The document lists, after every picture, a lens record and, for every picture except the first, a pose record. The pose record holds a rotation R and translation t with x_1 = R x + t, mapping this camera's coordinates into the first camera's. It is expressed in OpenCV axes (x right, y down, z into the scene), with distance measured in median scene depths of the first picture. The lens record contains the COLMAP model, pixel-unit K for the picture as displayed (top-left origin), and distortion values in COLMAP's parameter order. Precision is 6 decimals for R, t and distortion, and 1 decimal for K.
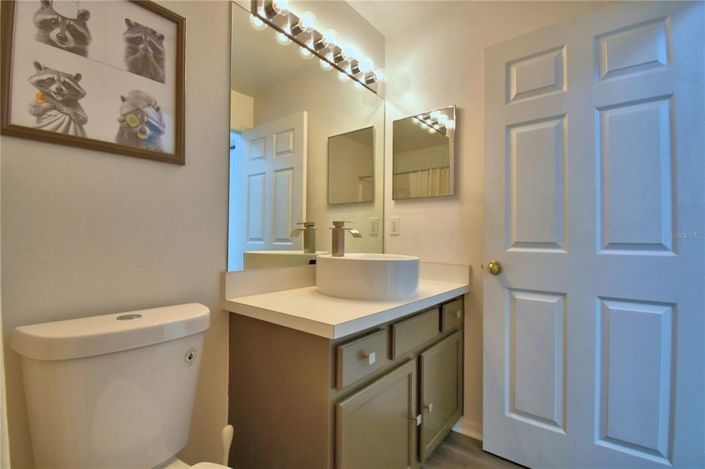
lens RADIAL K [[312.3, 0, 352.5], [0, 312.3, 234.5], [0, 0, 1]] dist [-0.000302, -0.014280]
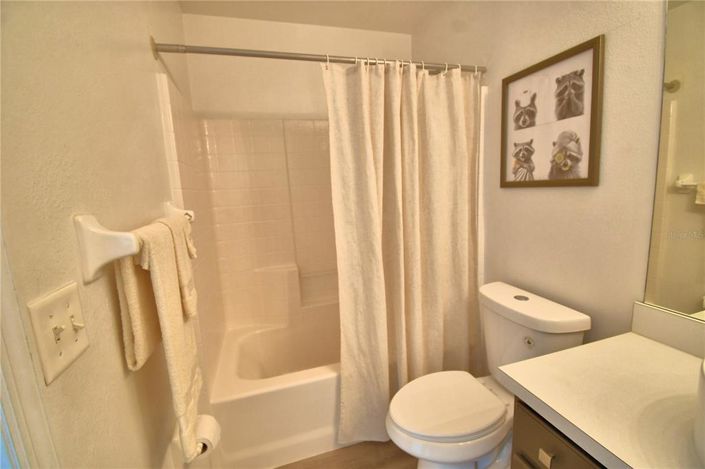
lens RADIAL K [[305.3, 0, 352.5], [0, 305.3, 234.5], [0, 0, 1]] dist [0.018794, -0.028106]
pose [[-0.551176, 0.143701, -0.821922, 0.863488], [0.049521, 0.988955, 0.139695, -0.275922], [0.832918, 0.036294, -0.552204, 1.004500]]
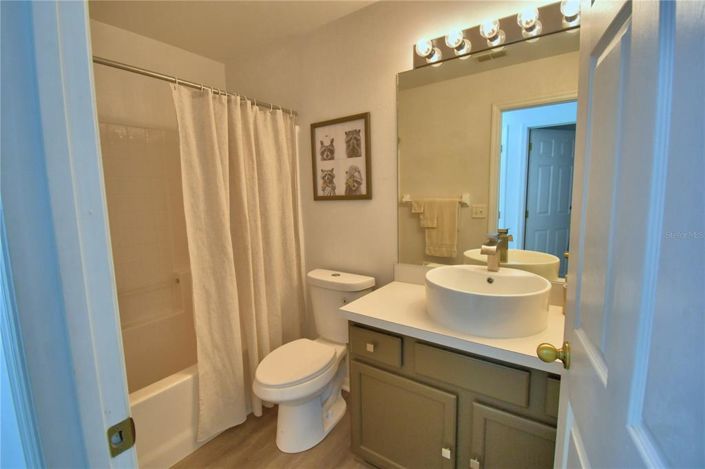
lens RADIAL K [[312.3, 0, 352.5], [0, 312.3, 234.5], [0, 0, 1]] dist [-0.000302, -0.014280]
pose [[0.088938, 0.109900, -0.989956, 1.368437], [0.032802, 0.993032, 0.113188, -0.257404], [0.995497, -0.042540, 0.084713, 0.832898]]
